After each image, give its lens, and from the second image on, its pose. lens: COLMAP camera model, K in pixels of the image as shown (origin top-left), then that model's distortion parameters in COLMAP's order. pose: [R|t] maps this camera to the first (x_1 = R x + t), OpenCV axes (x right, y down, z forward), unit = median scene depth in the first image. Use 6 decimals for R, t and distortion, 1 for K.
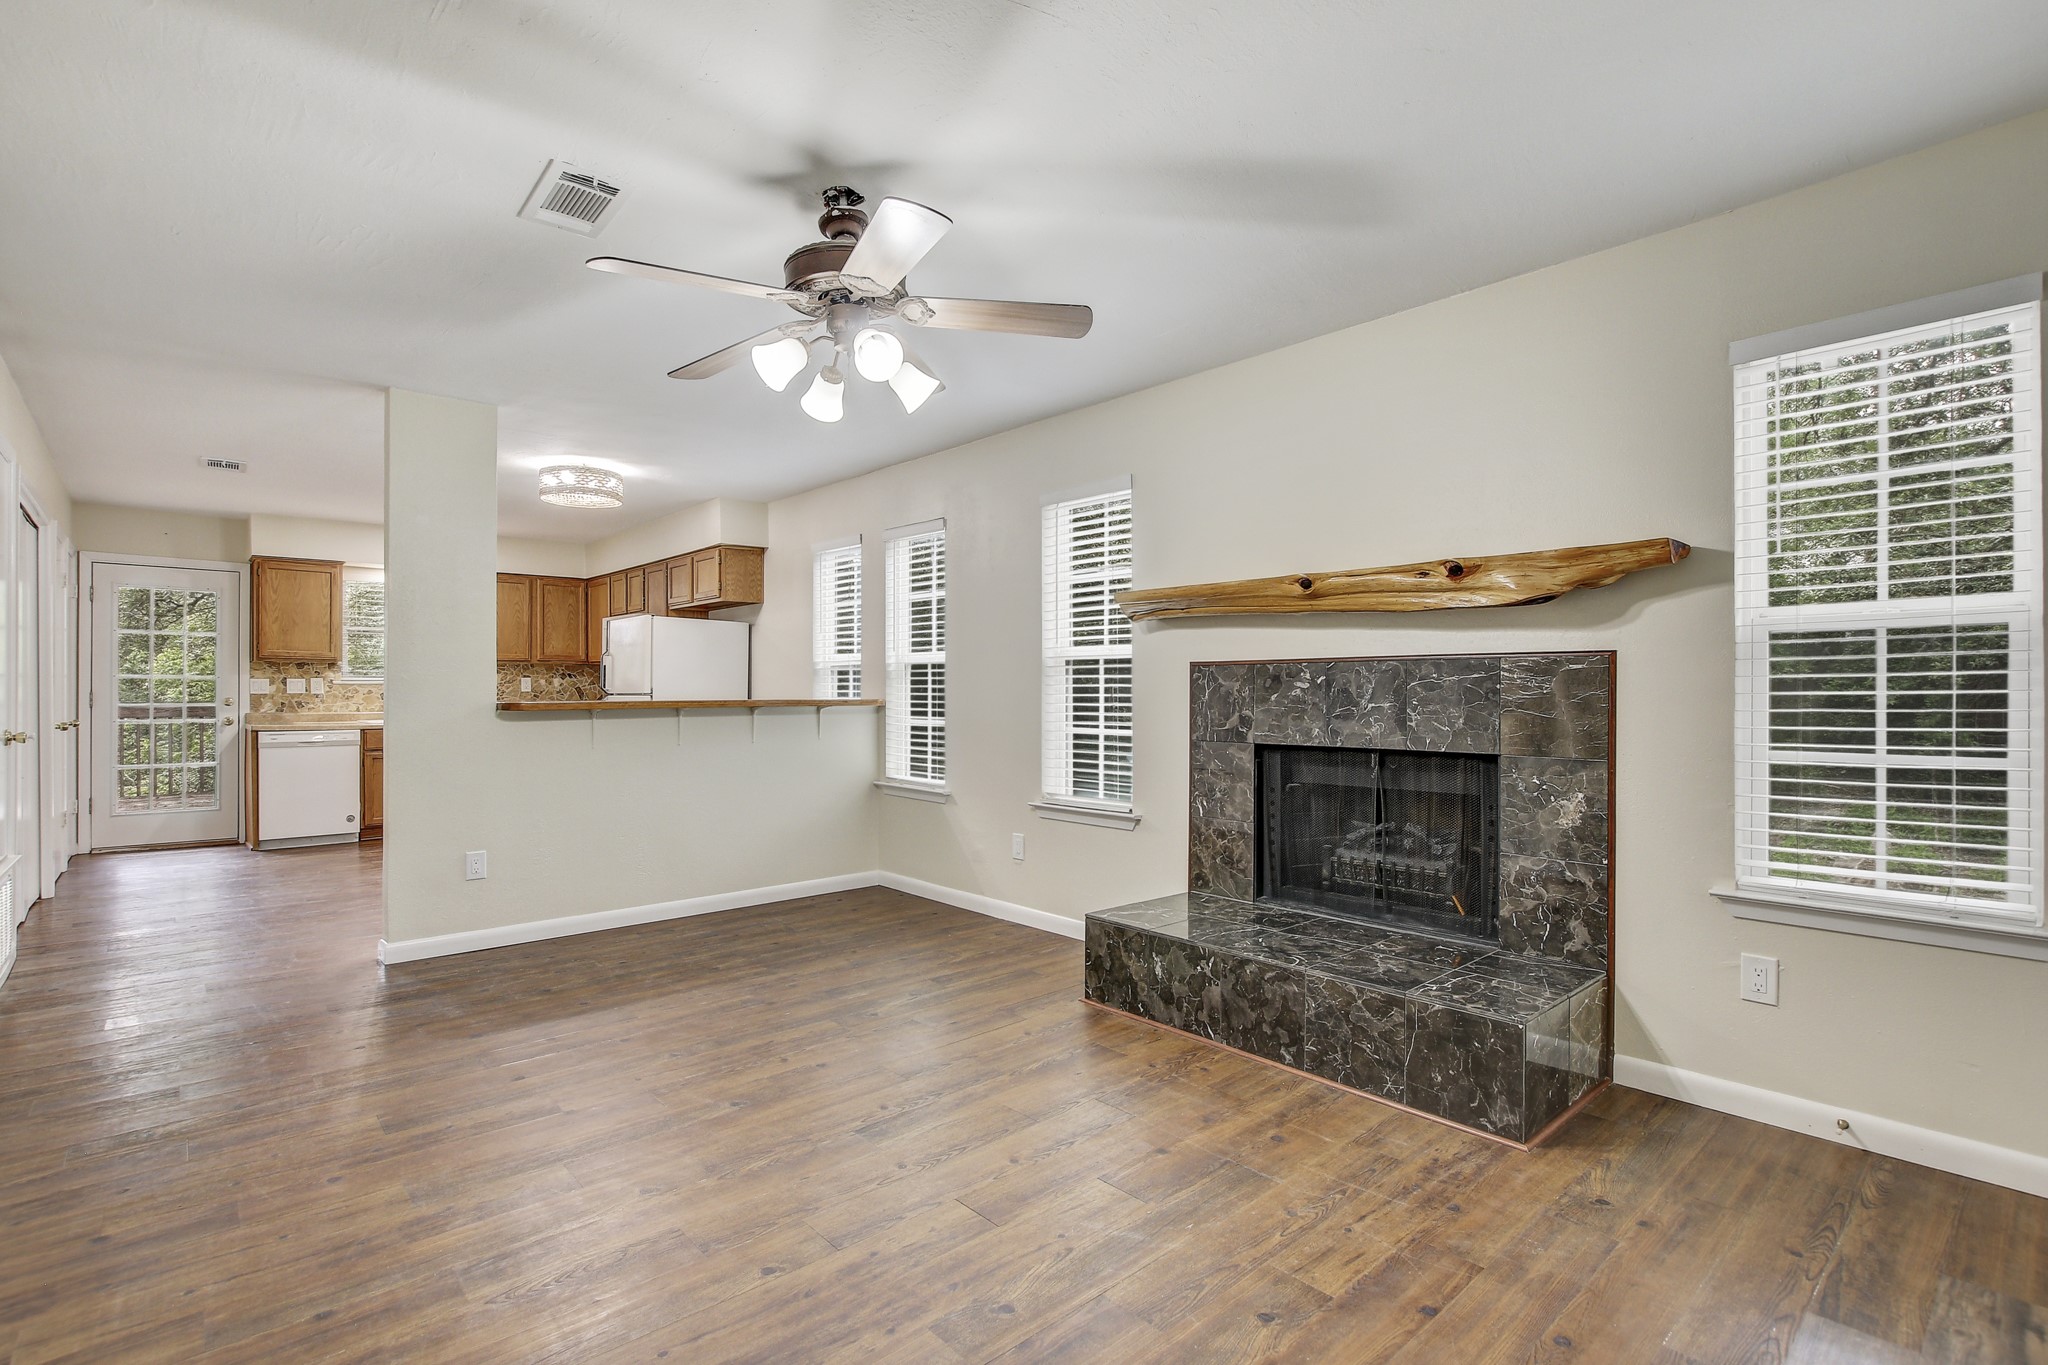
lens RADIAL K [[958.7, 0, 1023.3], [0, 958.7, 688.3], [0, 0, 1]] dist [-0.011979, 0.001263]
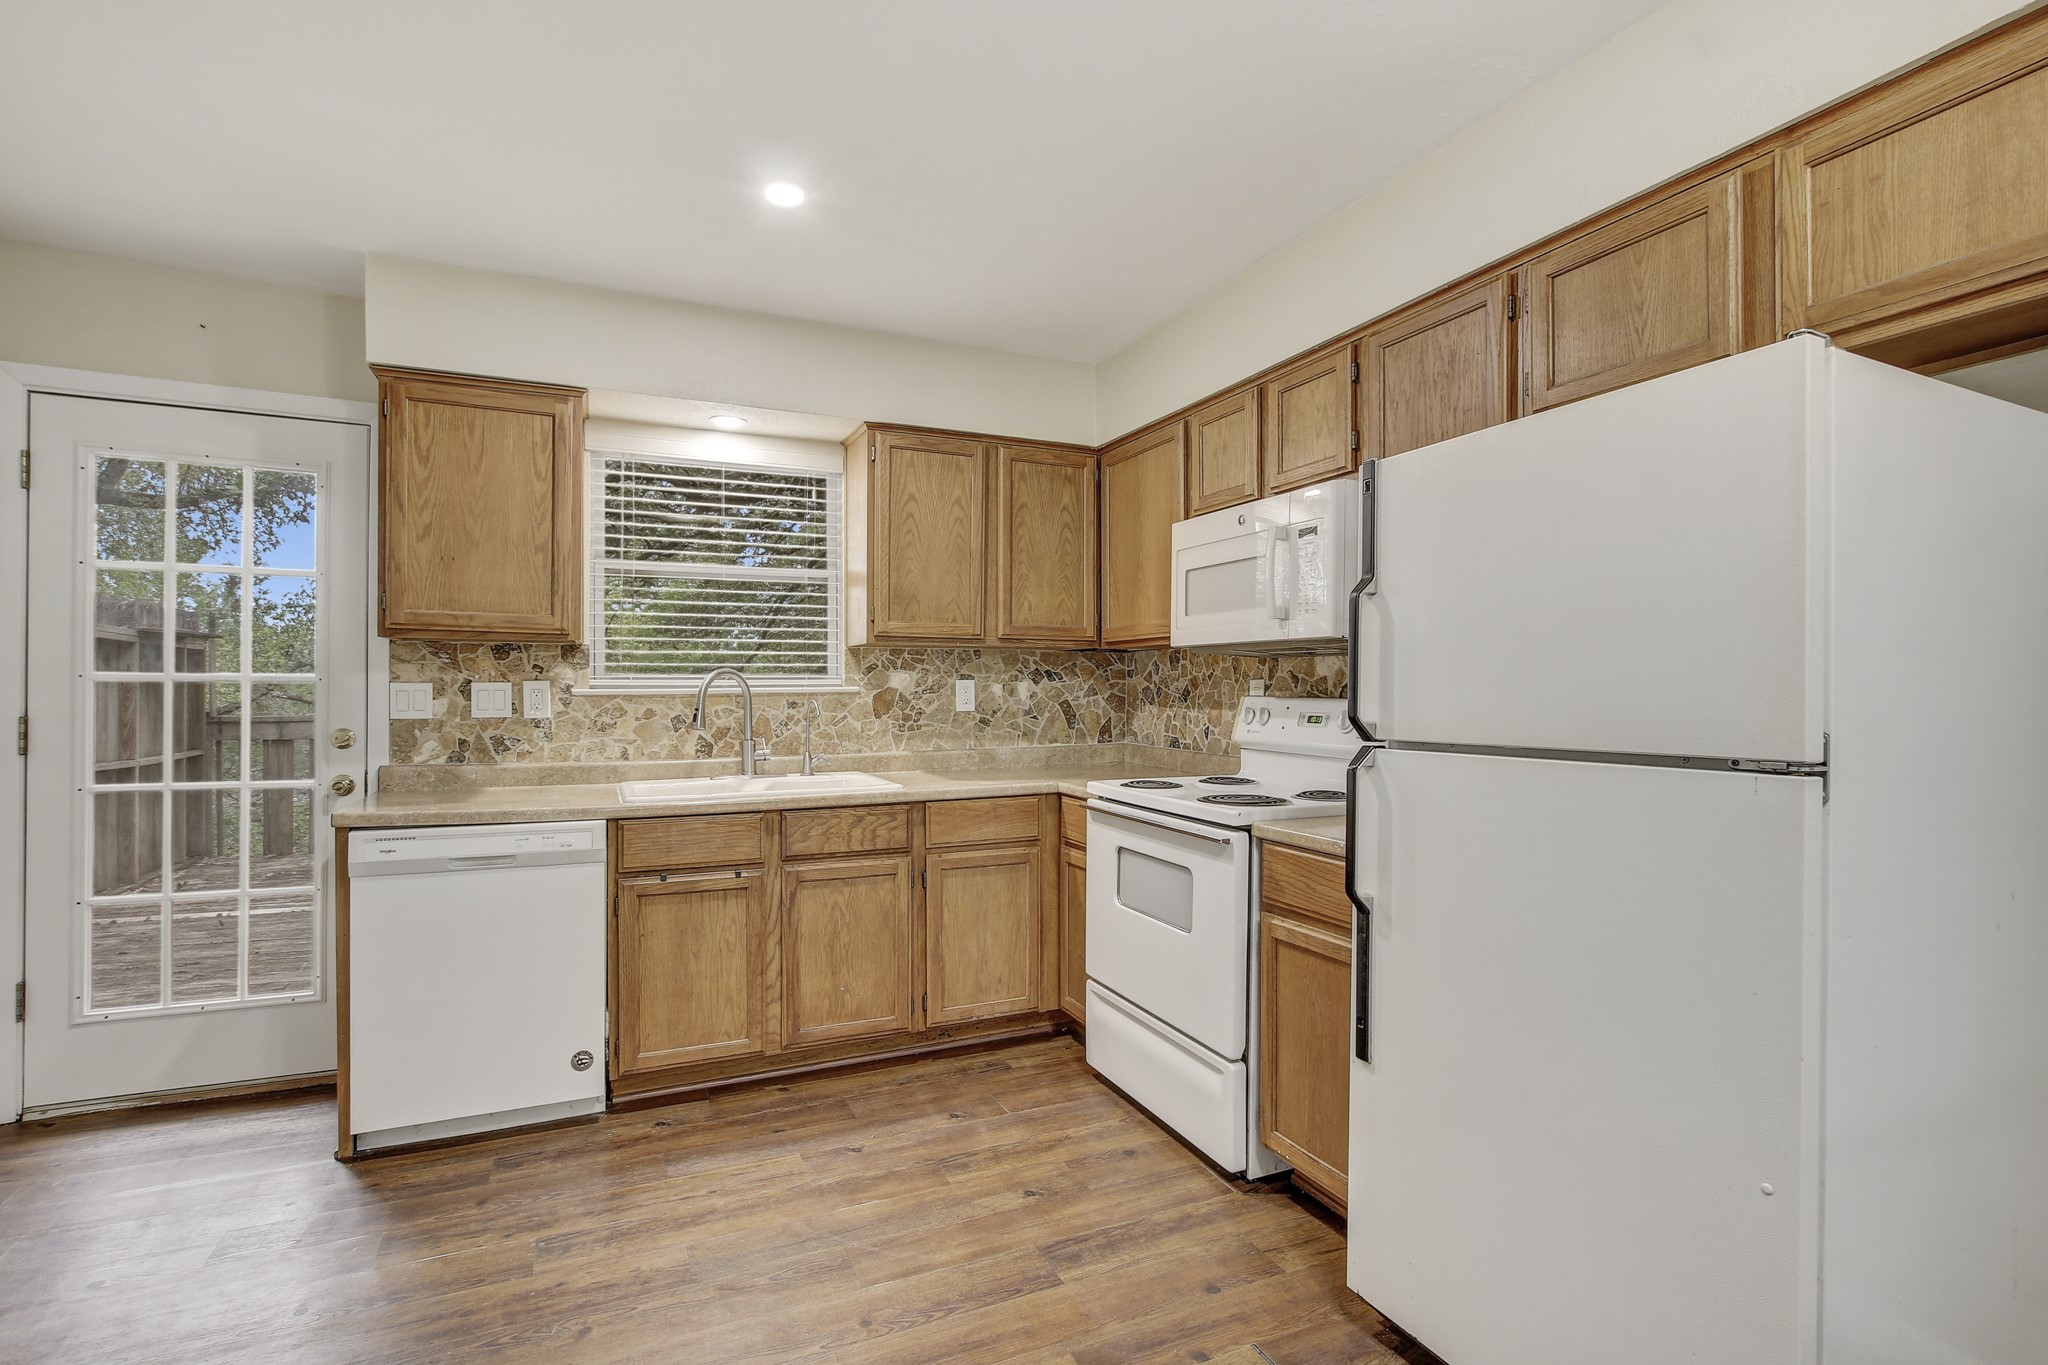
lens RADIAL K [[958.7, 0, 1023.3], [0, 958.7, 688.3], [0, 0, 1]] dist [-0.011979, 0.001263]
pose [[0.950367, 0.000936, -0.311129, -1.045755], [-0.002231, 0.999990, -0.003806, -0.016394], [0.311122, 0.004312, 0.950360, 1.712779]]
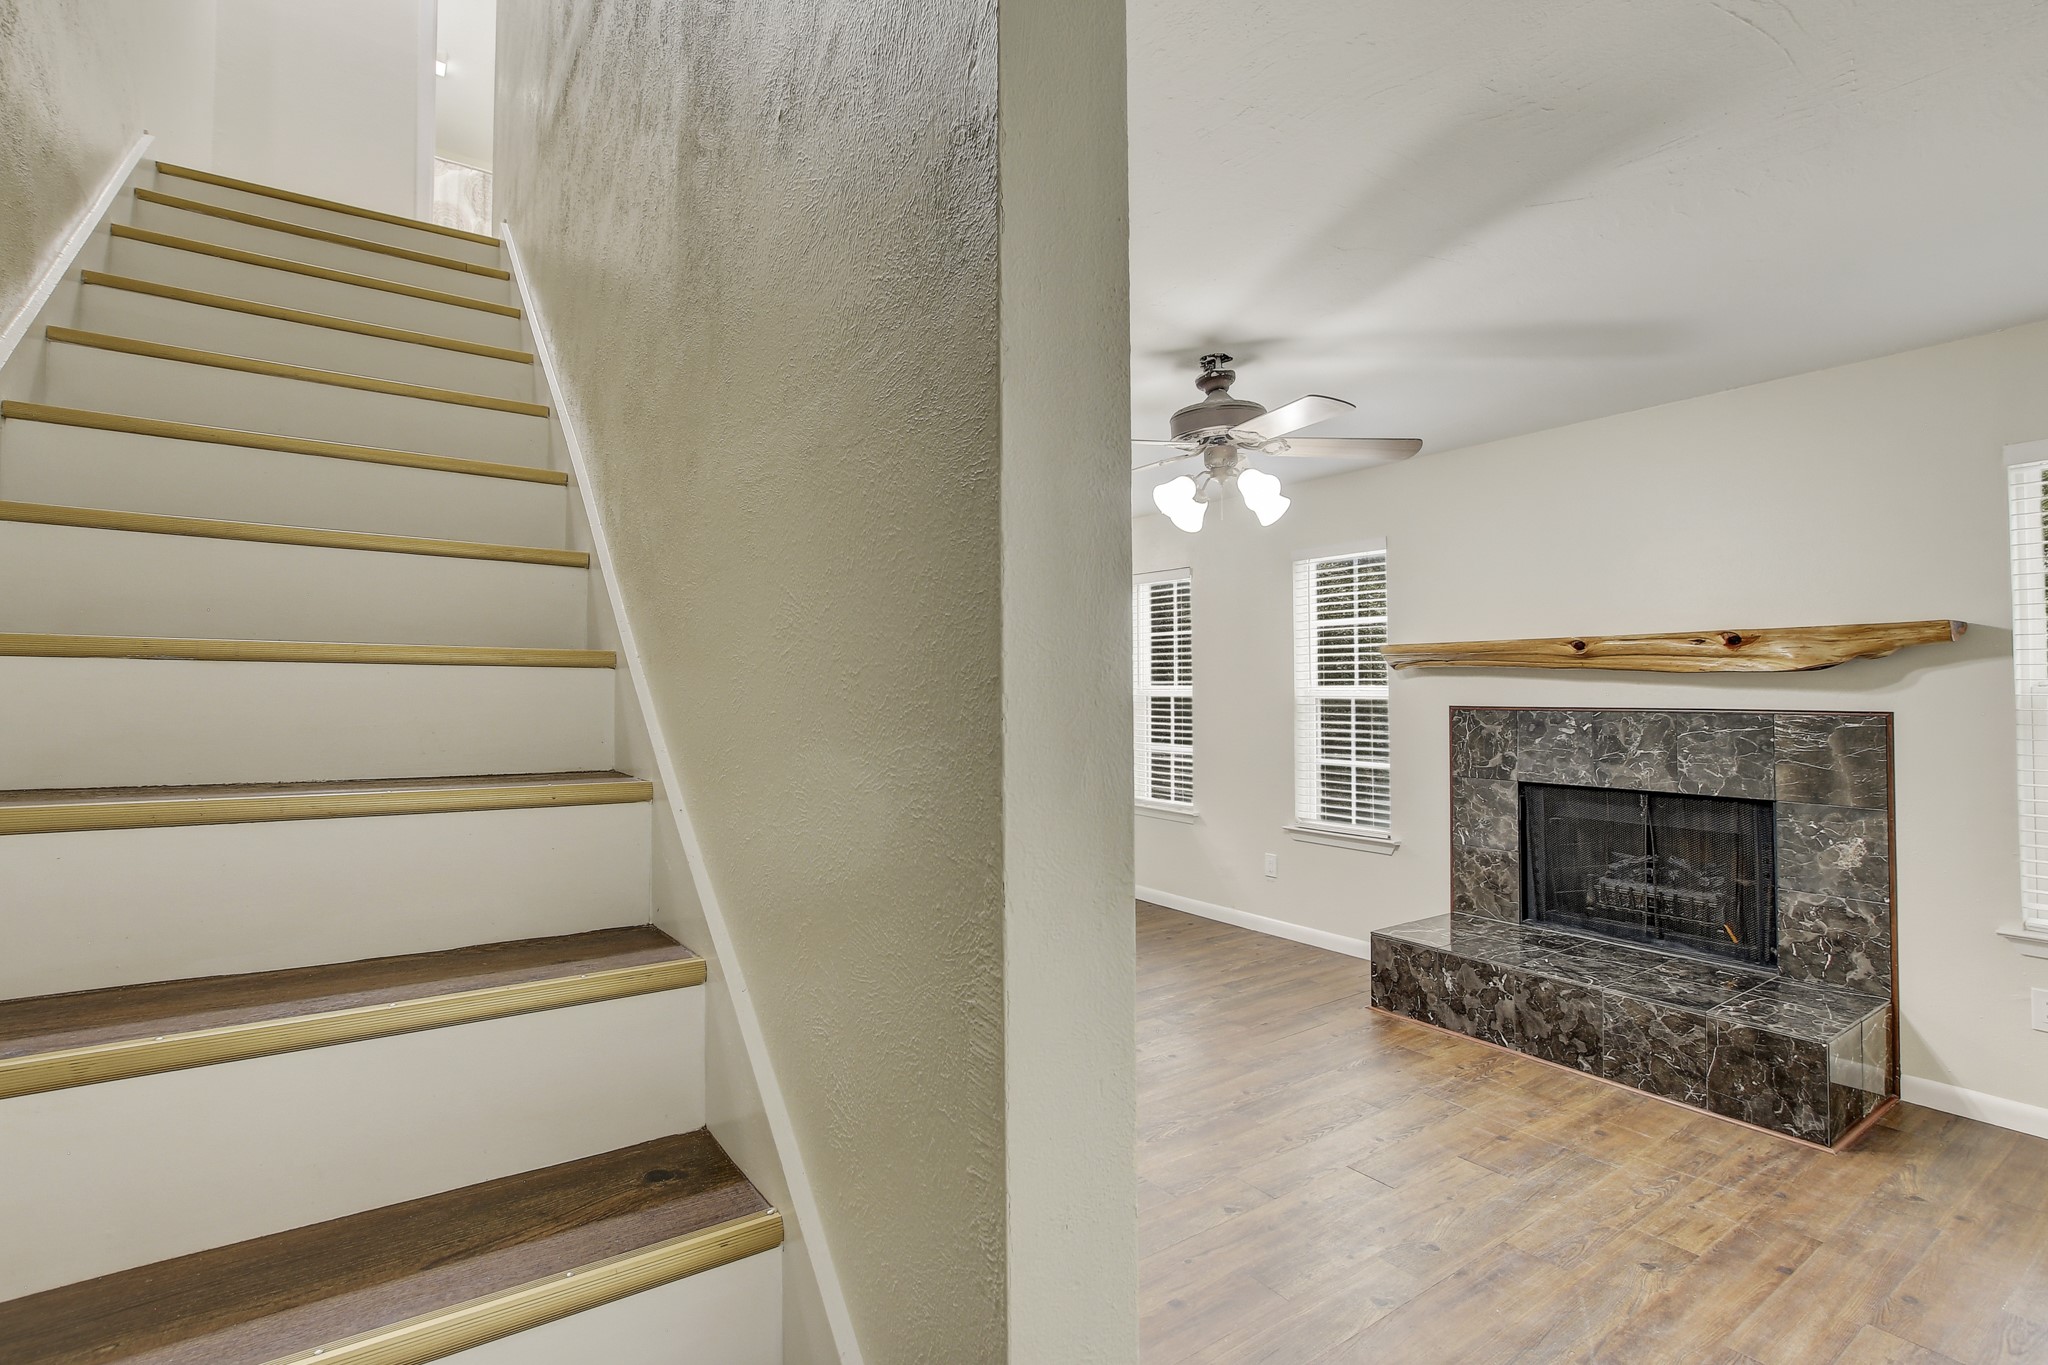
lens RADIAL K [[960.5, 0, 1019.5], [0, 960.5, 663.9], [0, 0, 1]] dist [-0.016040, 0.005129]
pose [[0.991762, -0.009273, -0.127757, -0.243191], [0.006542, 0.999741, -0.021783, -0.074694], [0.127926, 0.020768, 0.991566, -0.231268]]
